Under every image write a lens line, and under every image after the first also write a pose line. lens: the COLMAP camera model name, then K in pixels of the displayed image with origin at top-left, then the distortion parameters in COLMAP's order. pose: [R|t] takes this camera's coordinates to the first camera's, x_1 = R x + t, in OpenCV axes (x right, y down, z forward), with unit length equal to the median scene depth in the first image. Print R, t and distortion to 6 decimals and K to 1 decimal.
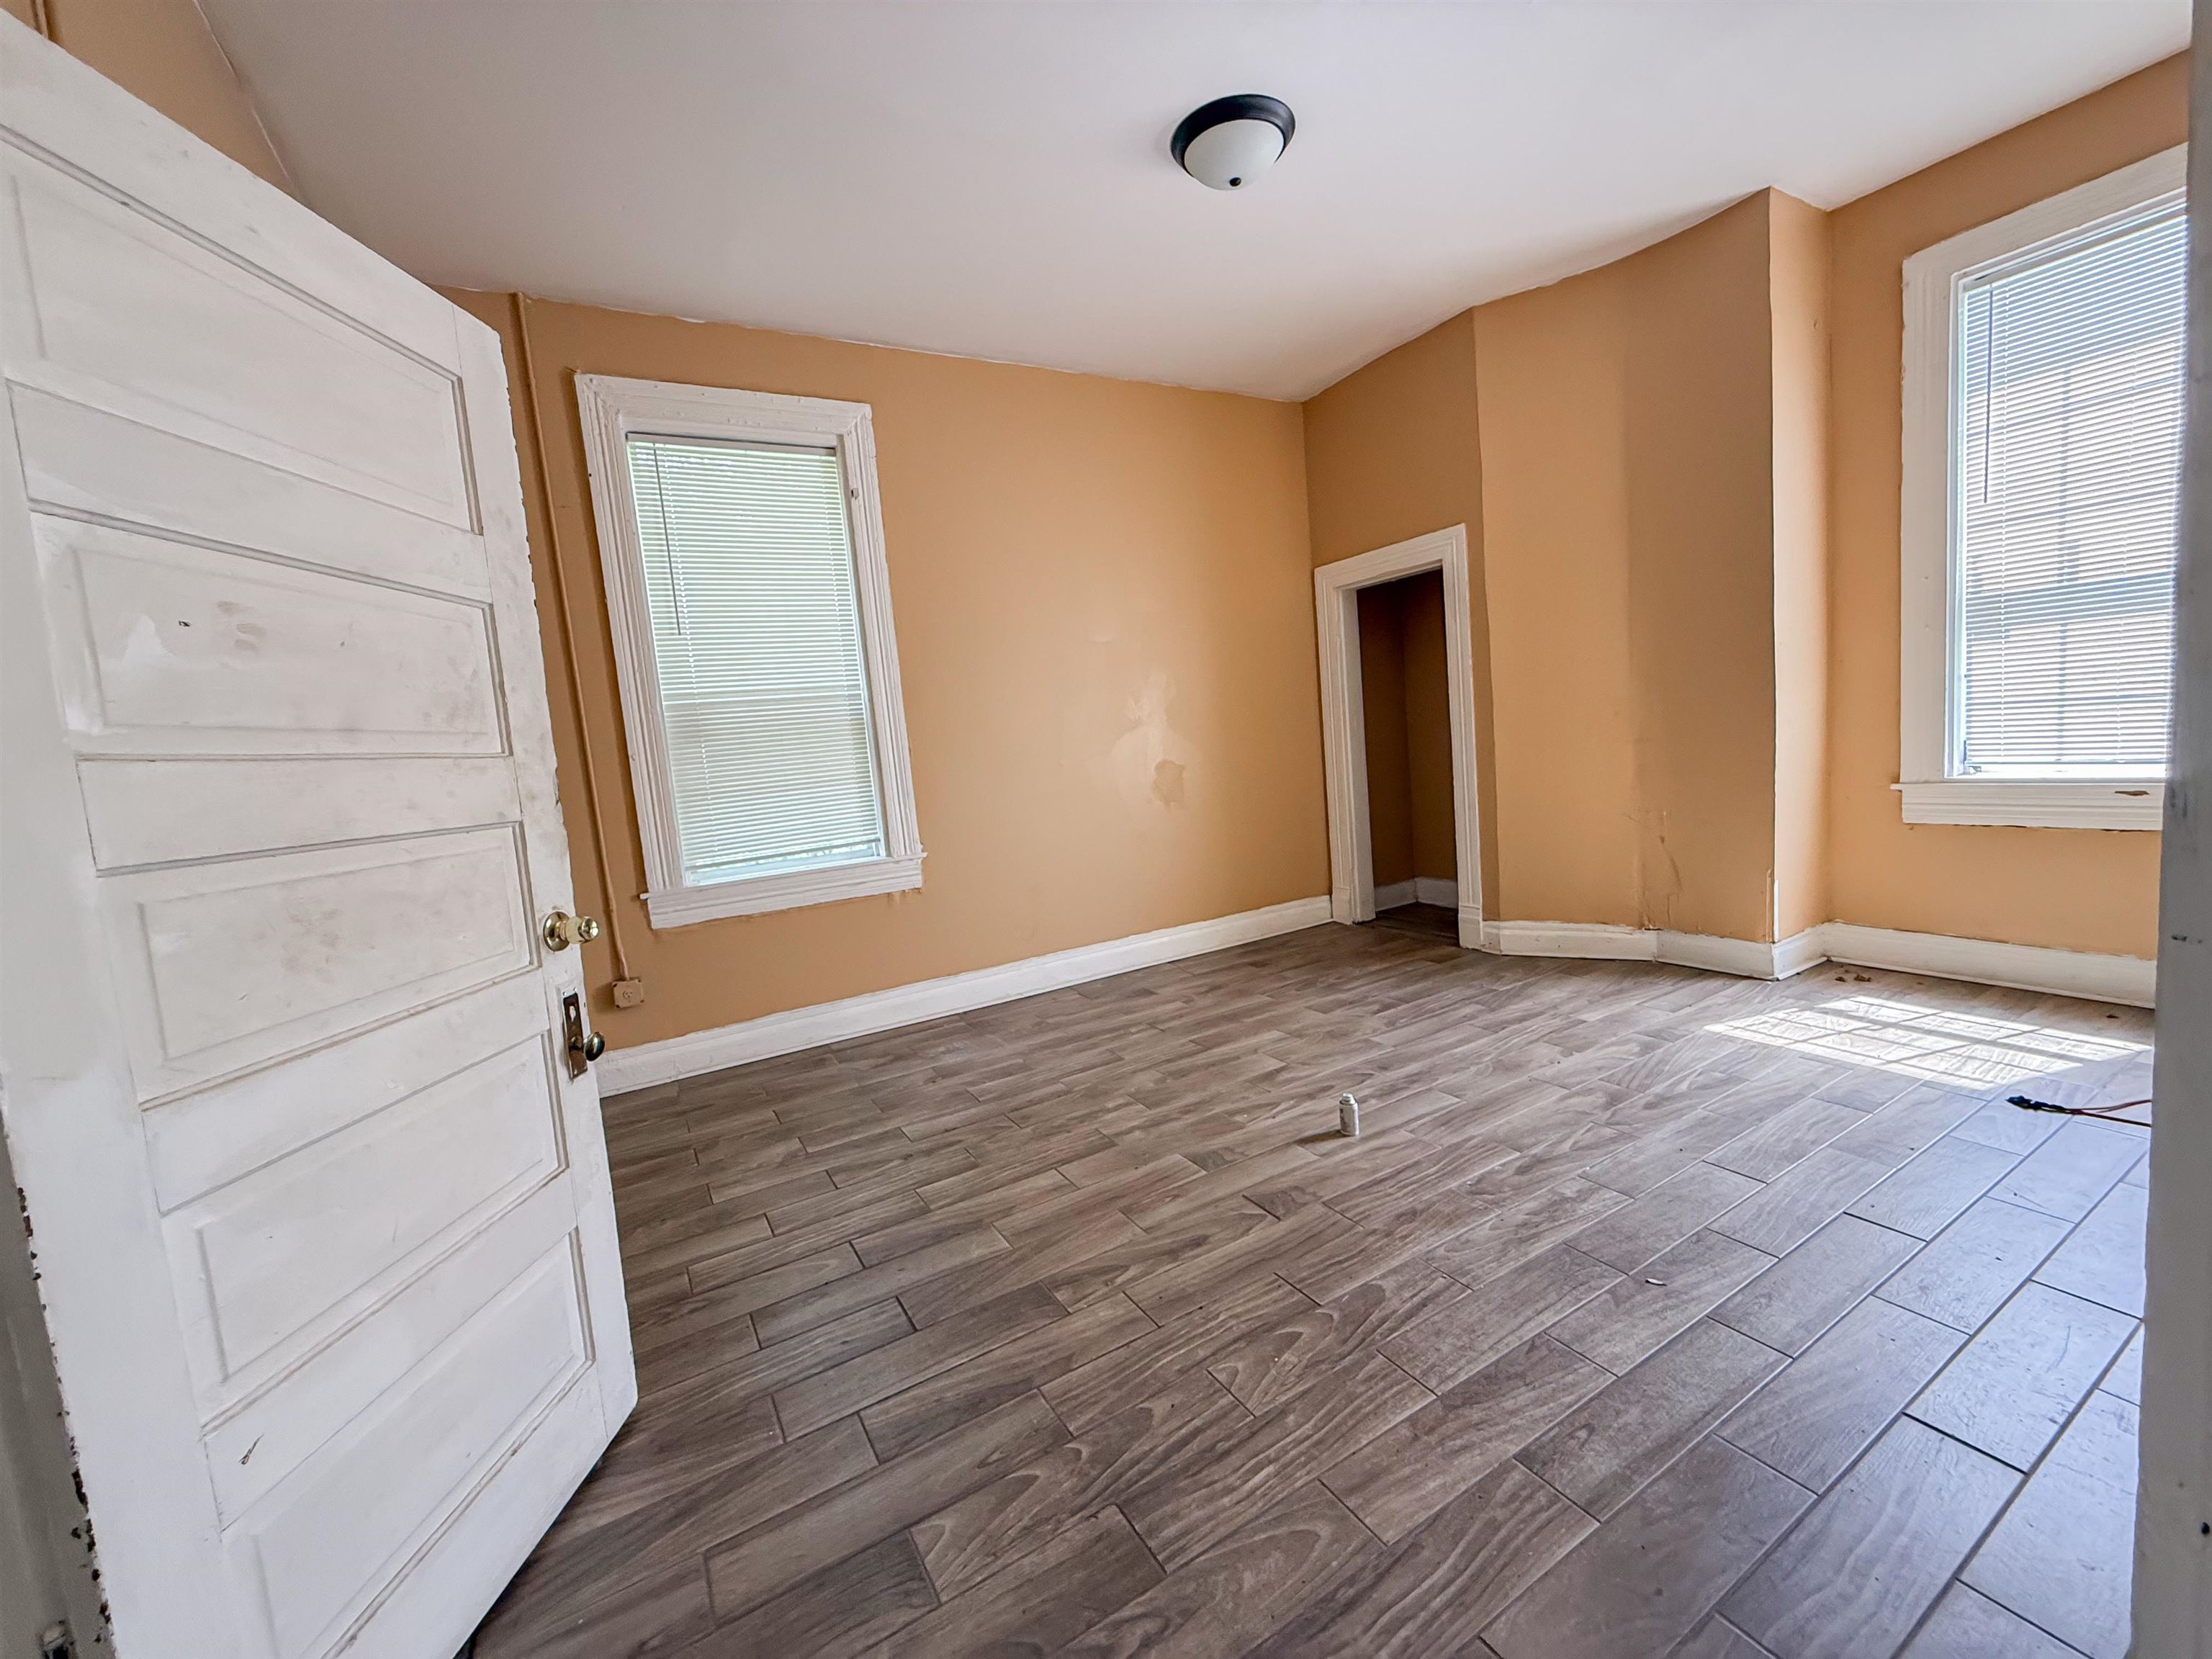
lens RADIAL K [[875.6, 0, 1097.9], [0, 875.6, 821.4], [0, 0, 1]] dist [0.000093, -0.001320]
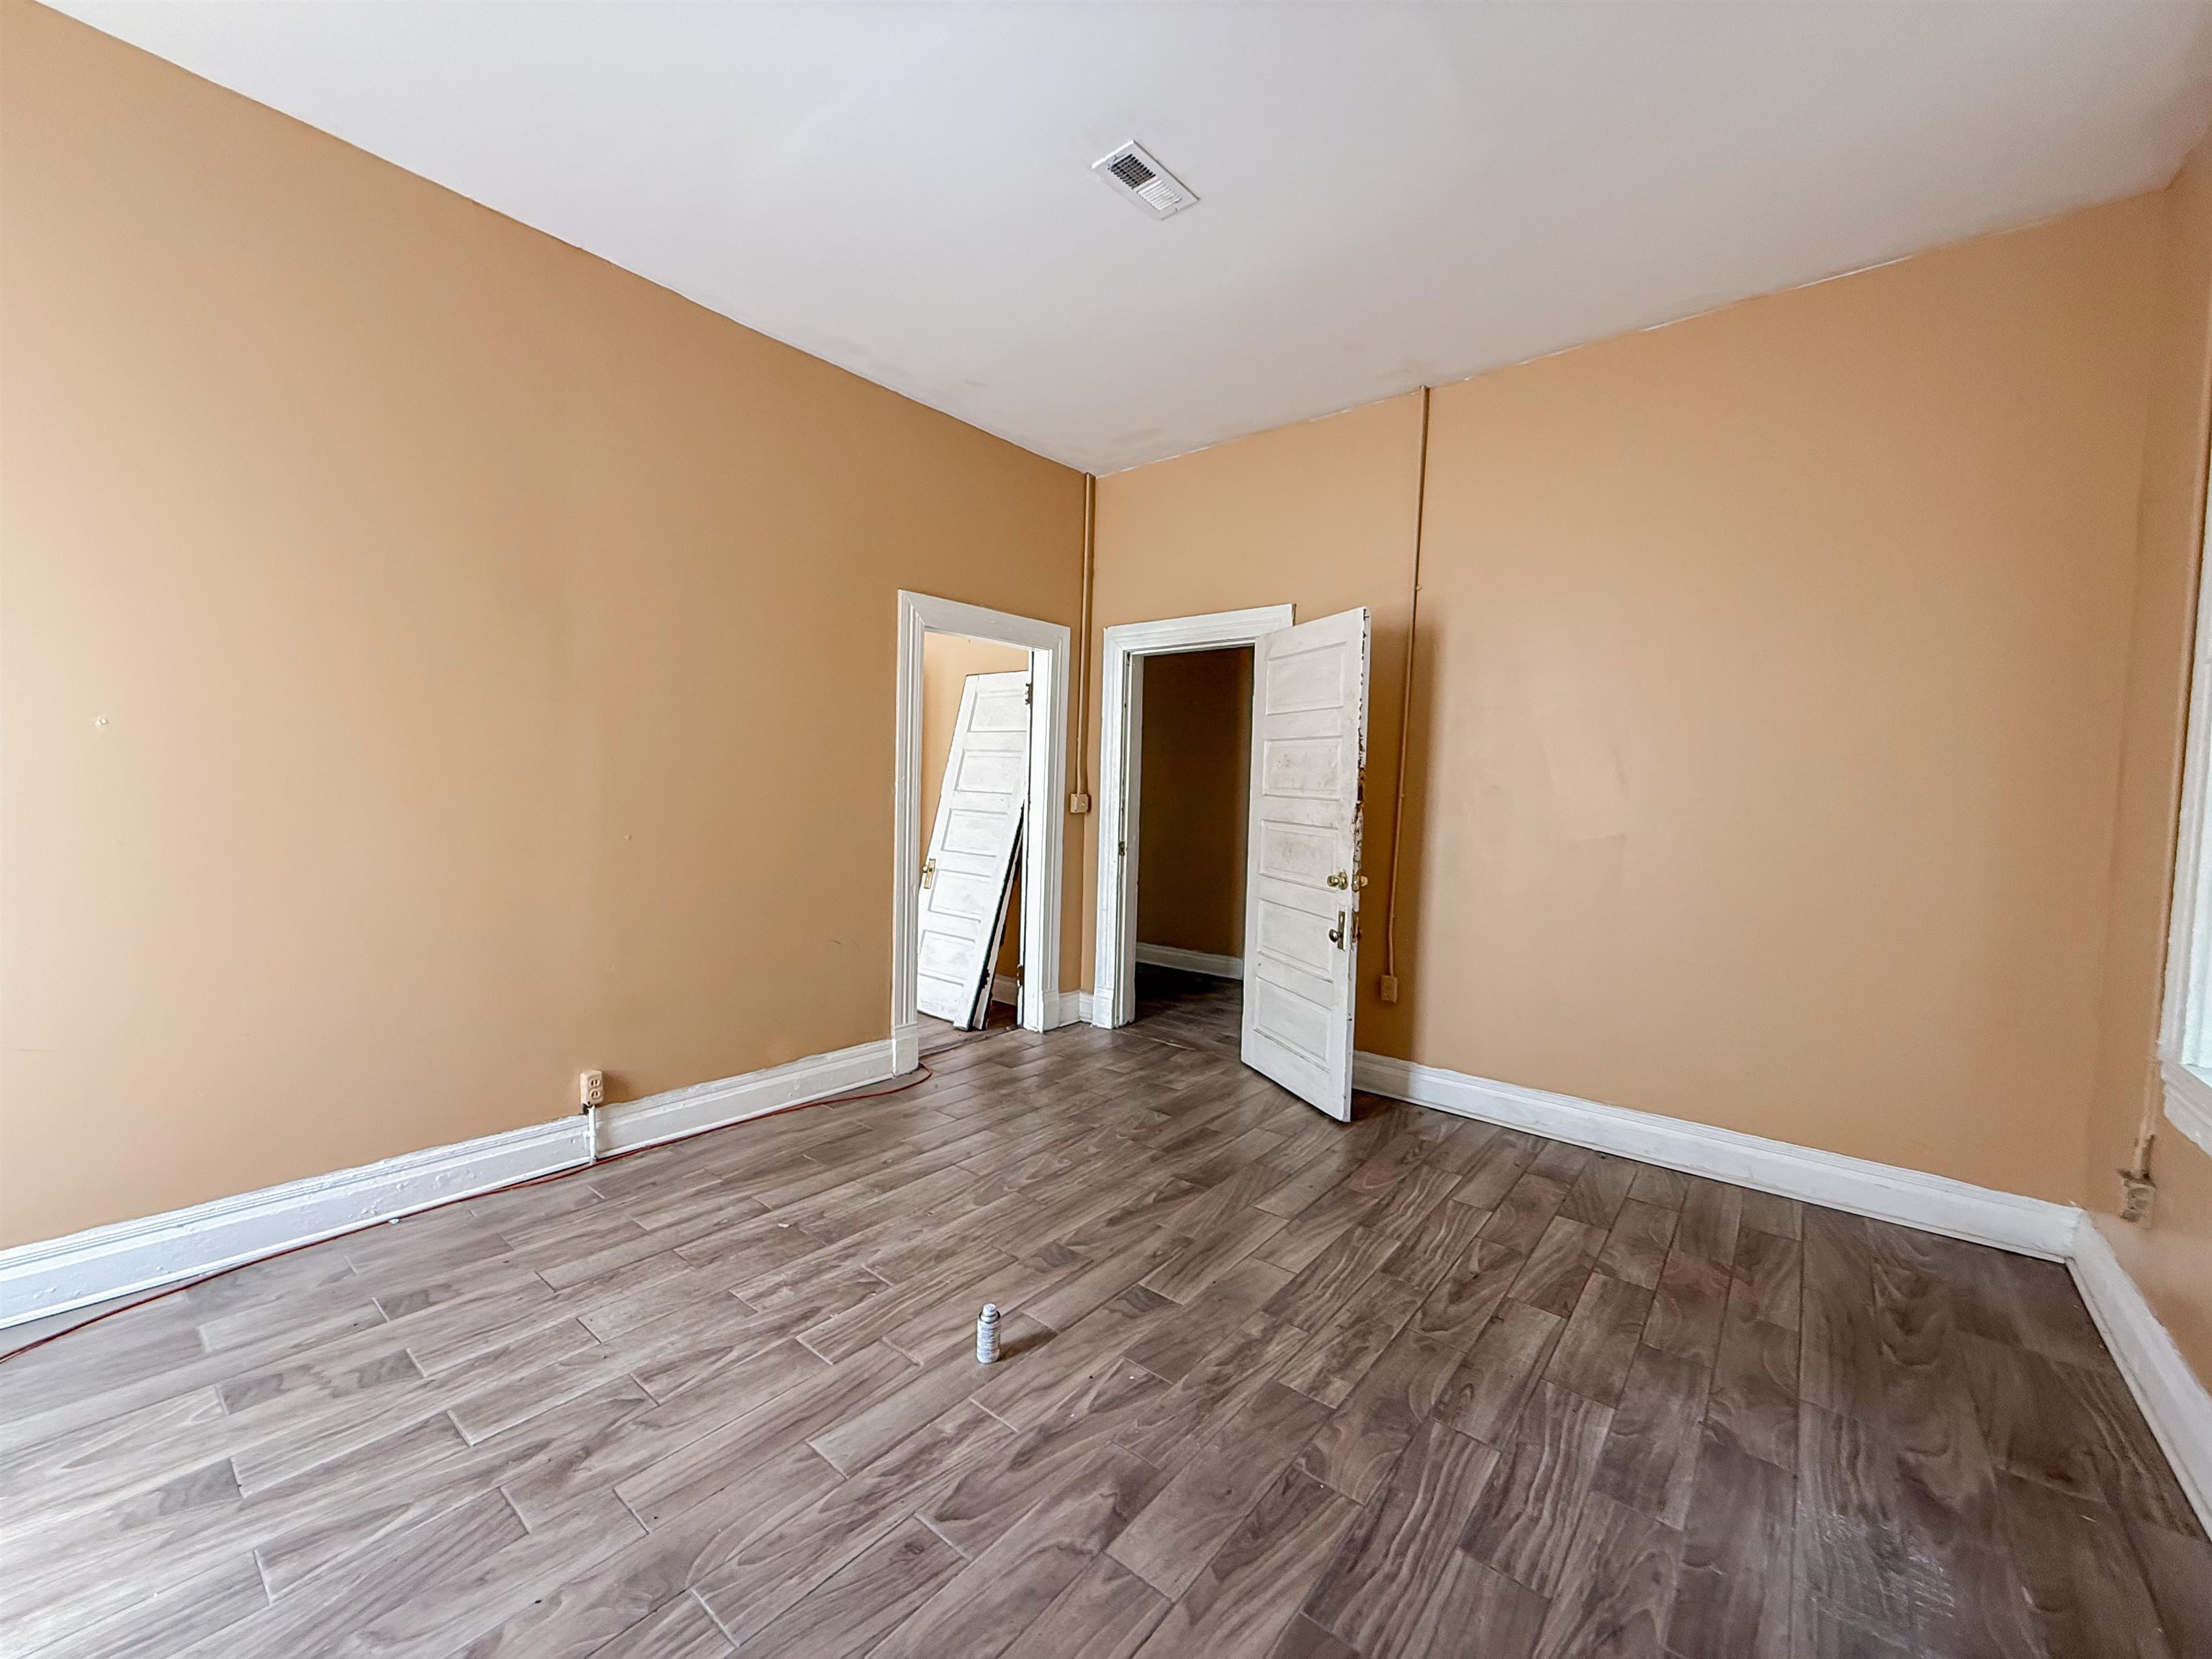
lens RADIAL K [[875.6, 0, 1100.2], [0, 875.6, 831.9], [0, 0, 1]] dist [0.000093, -0.001320]
pose [[-0.930166, 0.078135, -0.358728, 0.426774], [0.018597, 0.985864, 0.166511, -0.219706], [0.366667, 0.148211, -0.918471, 1.636391]]
